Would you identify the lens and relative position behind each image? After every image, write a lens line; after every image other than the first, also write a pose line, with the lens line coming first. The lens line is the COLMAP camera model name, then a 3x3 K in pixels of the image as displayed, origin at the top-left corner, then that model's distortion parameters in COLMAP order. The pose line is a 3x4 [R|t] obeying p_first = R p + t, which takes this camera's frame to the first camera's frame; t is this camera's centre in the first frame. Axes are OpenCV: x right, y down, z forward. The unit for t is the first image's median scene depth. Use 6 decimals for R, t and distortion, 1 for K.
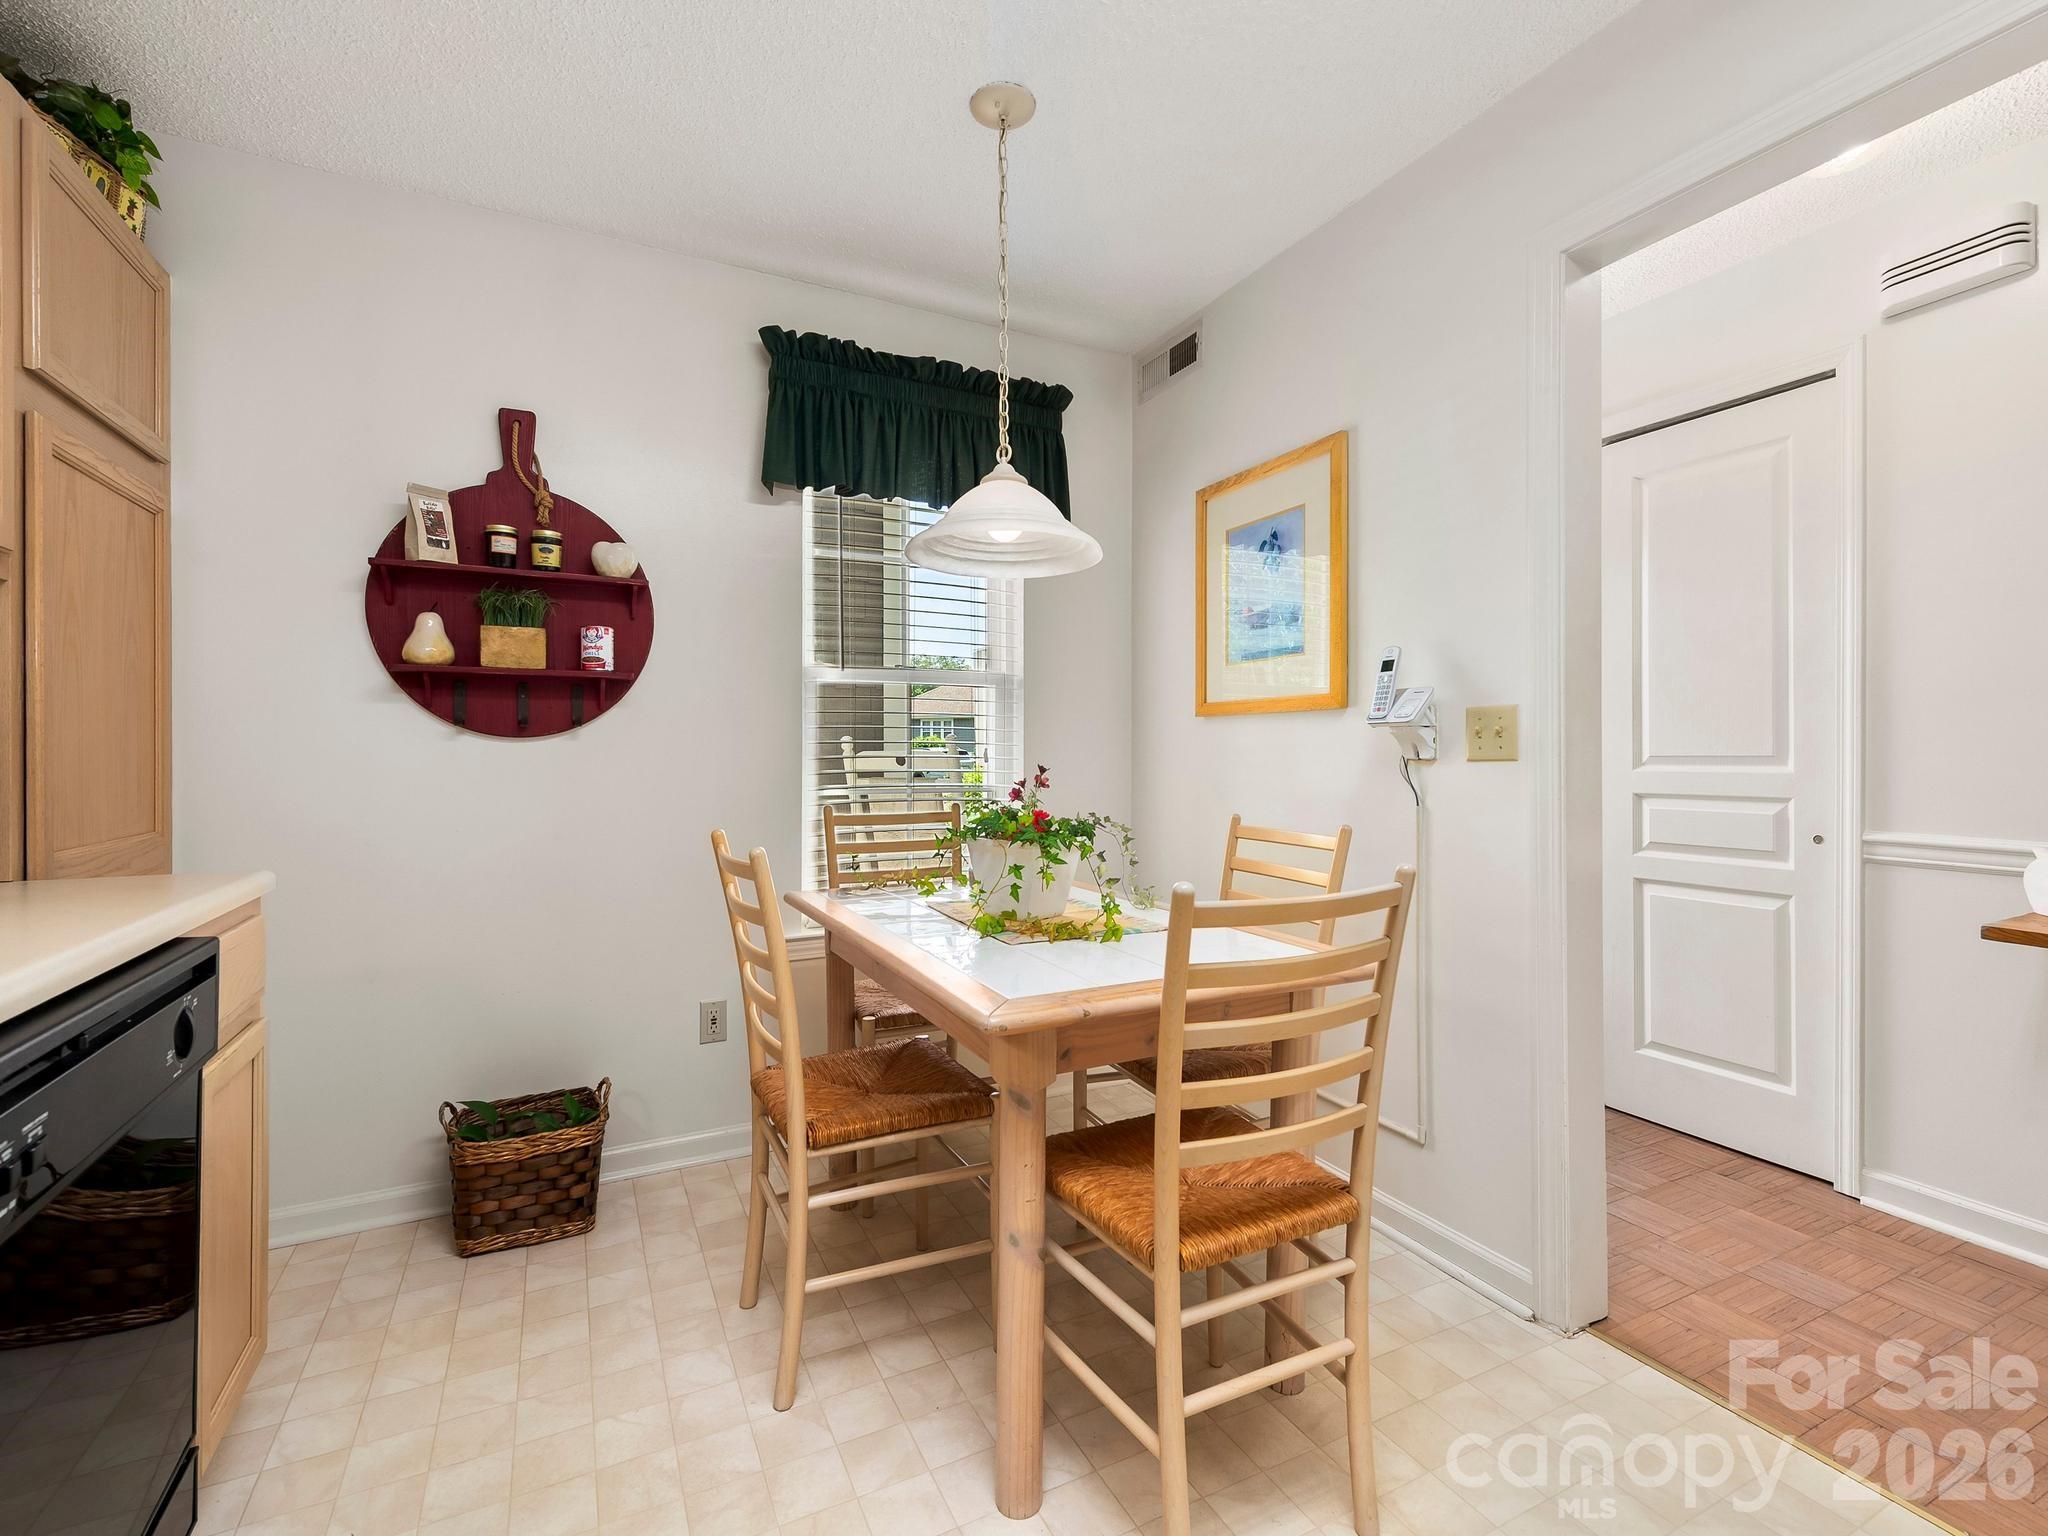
lens RADIAL K [[915.8, 0, 1028.7], [0, 915.8, 777.3], [0, 0, 1]] dist [0.016098, -0.000267]
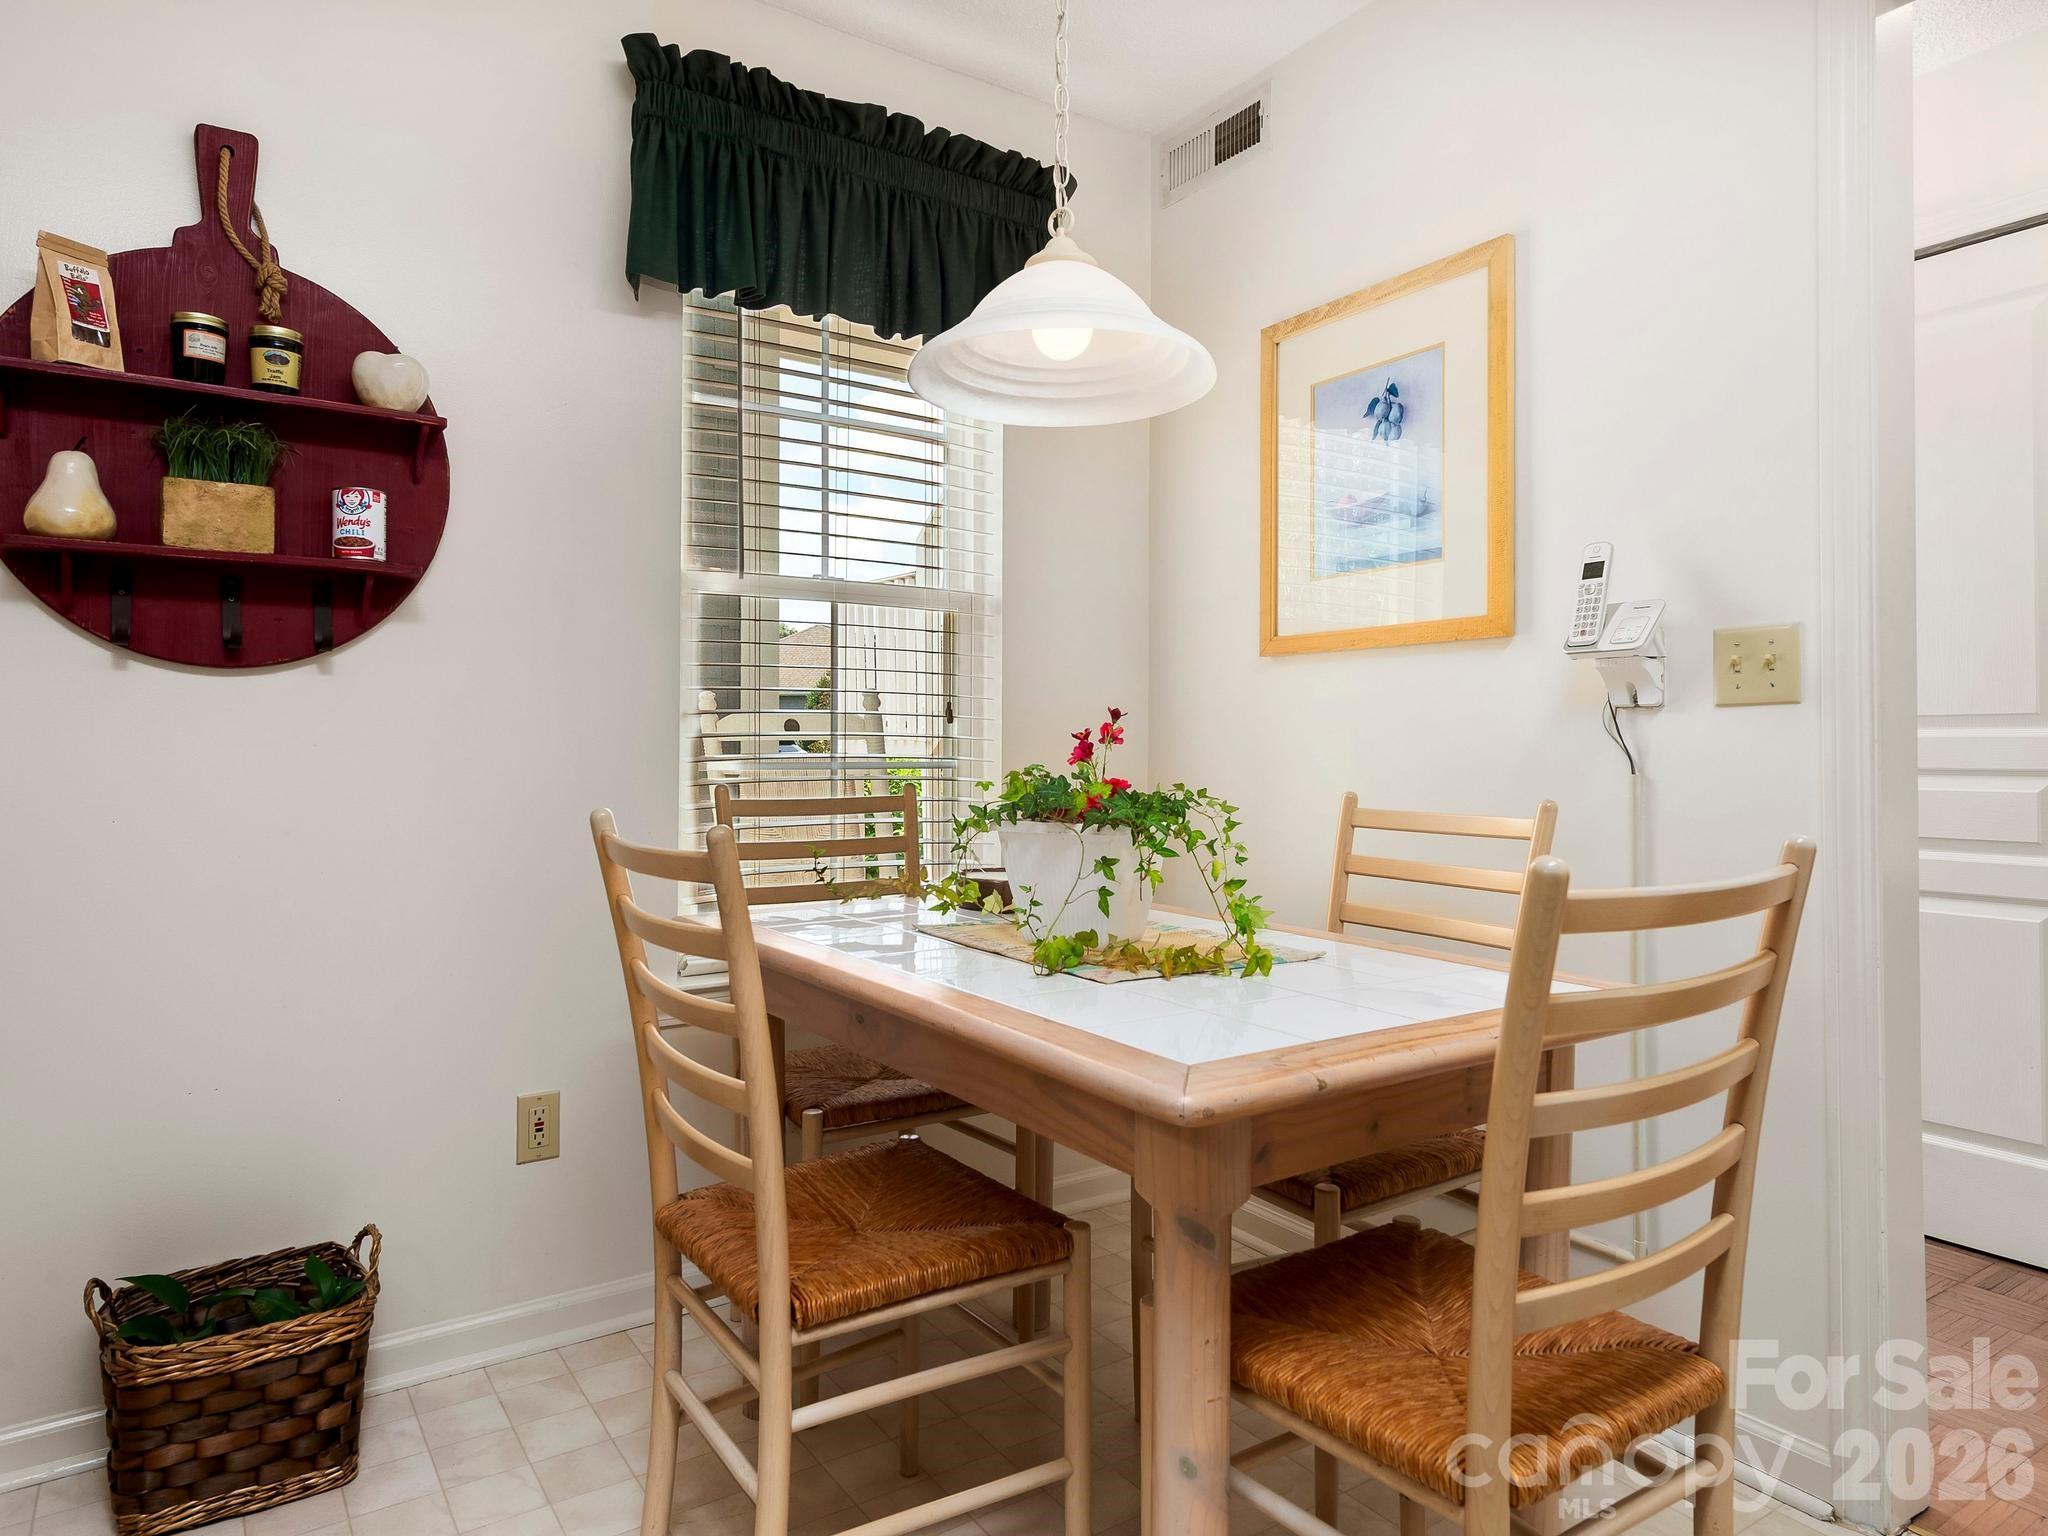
lens RADIAL K [[1248.8, 0, 1021.4], [0, 1248.8, 757.8], [0, 0, 1]] dist [0.024948, -0.012141]
pose [[0.992075, 0.001107, 0.125640, -0.141148], [0.001025, 0.999857, -0.016903, 0.032116], [-0.125641, 0.016898, 0.991932, 0.116334]]
